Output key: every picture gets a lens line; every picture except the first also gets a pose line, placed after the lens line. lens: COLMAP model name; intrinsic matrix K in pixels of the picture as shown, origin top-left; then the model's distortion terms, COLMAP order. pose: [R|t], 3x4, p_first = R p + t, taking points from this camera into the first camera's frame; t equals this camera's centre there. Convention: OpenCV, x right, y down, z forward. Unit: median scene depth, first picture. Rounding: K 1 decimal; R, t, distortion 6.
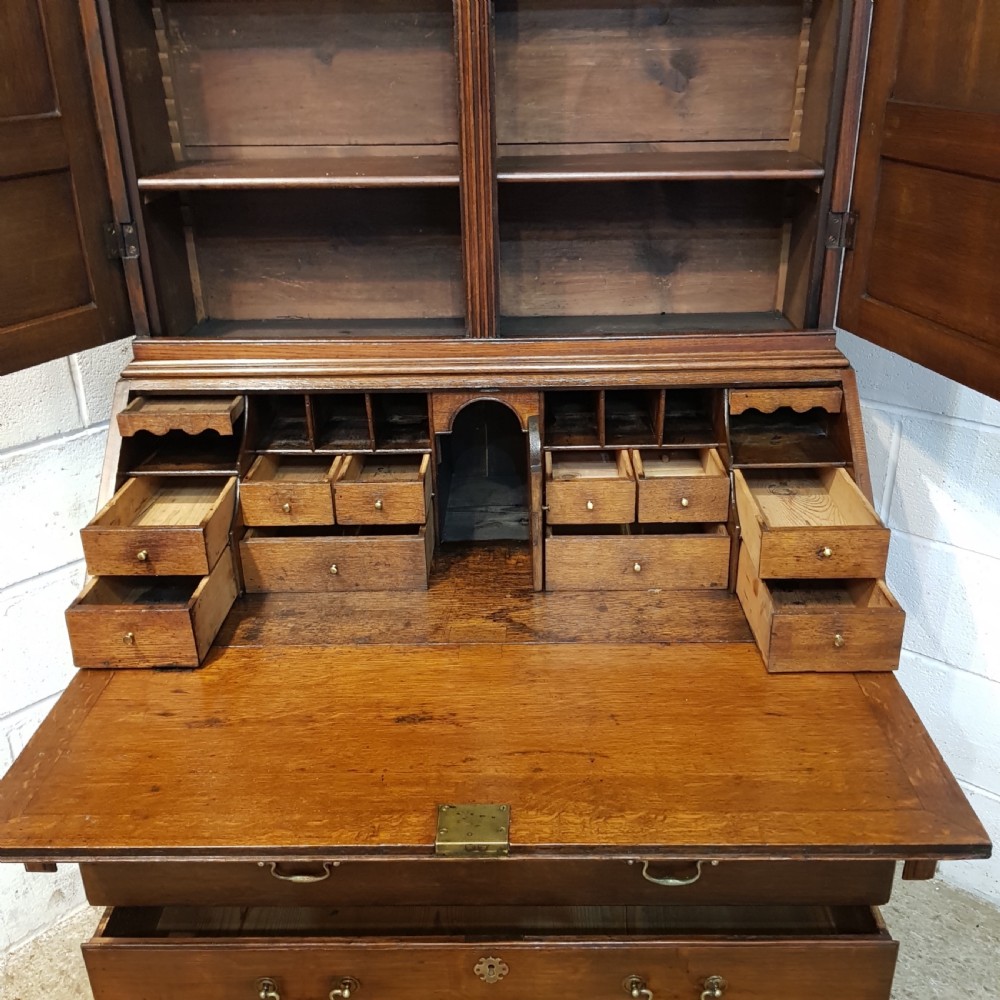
lens RADIAL K [[1057.1, 0, 514.7], [0, 1057.1, 503.6], [0, 0, 1]] dist [0.008799, 0.000000]
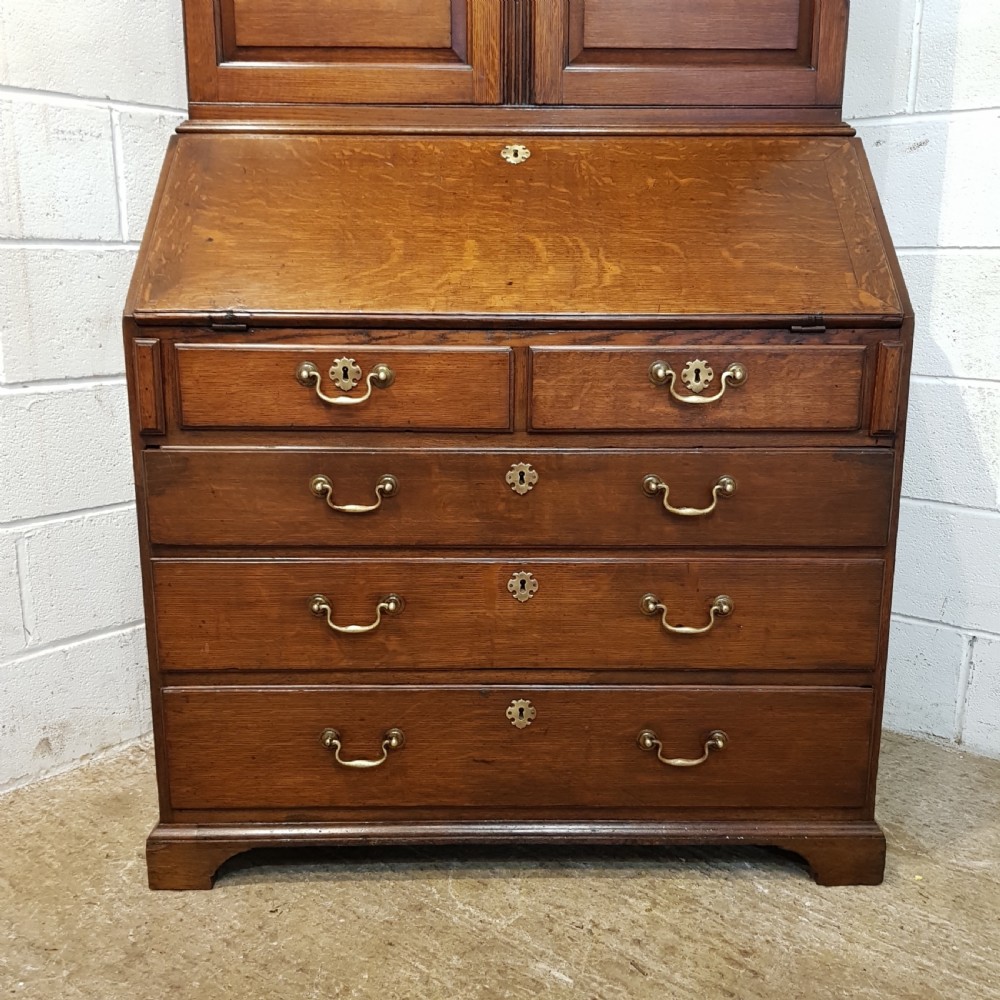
lens RADIAL K [[1048.6, 0, 512.8], [0, 1048.6, 512.4], [0, 0, 1]] dist [0.030752, 0.000000]
pose [[0.999451, 0.015193, 0.029449, -0.060336], [-0.009168, 0.980792, -0.194840, 0.466531], [-0.031843, 0.194463, 0.980393, 0.029733]]
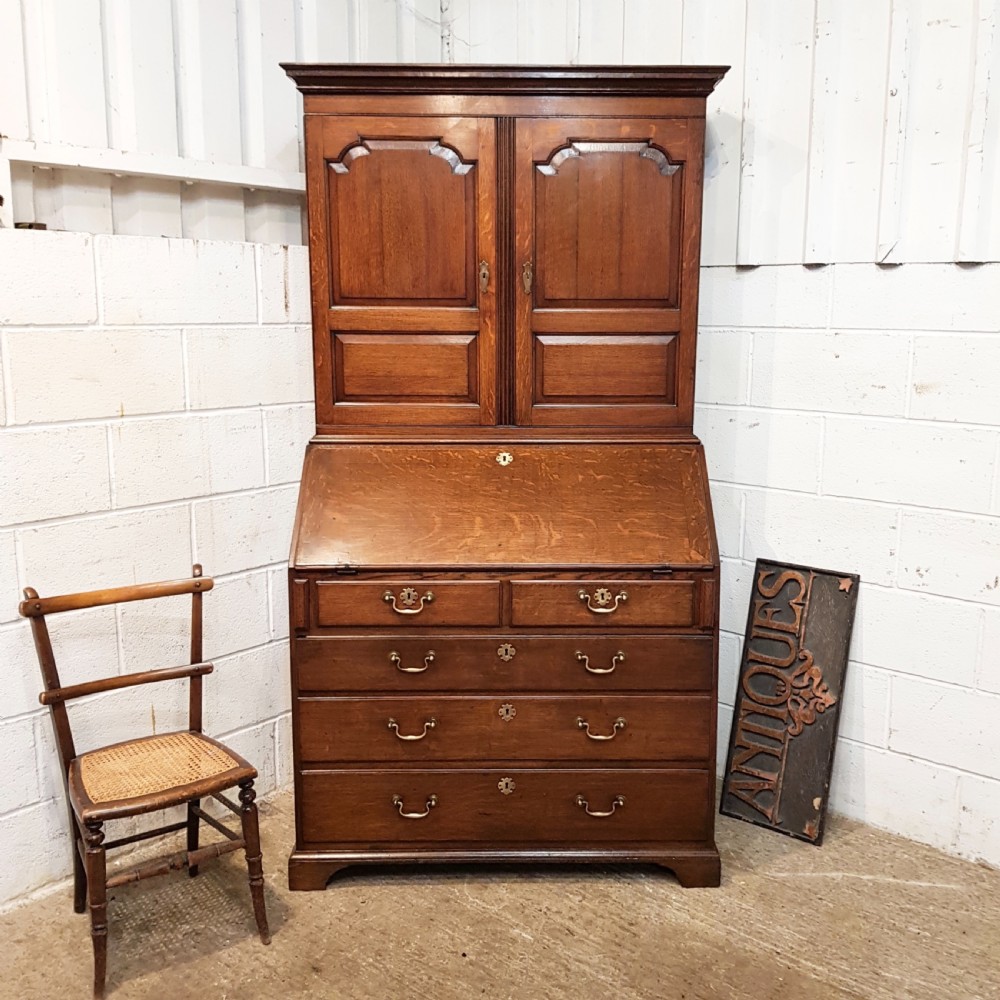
lens RADIAL K [[1048.6, 0, 528.7], [0, 1048.6, 478.1], [0, 0, 1]] dist [0.030752, 0.000000]
pose [[0.999408, 0.016420, 0.030218, -0.044305], [-0.008245, 0.967430, -0.253003, 0.406216], [-0.033388, 0.252604, 0.966993, -0.774992]]
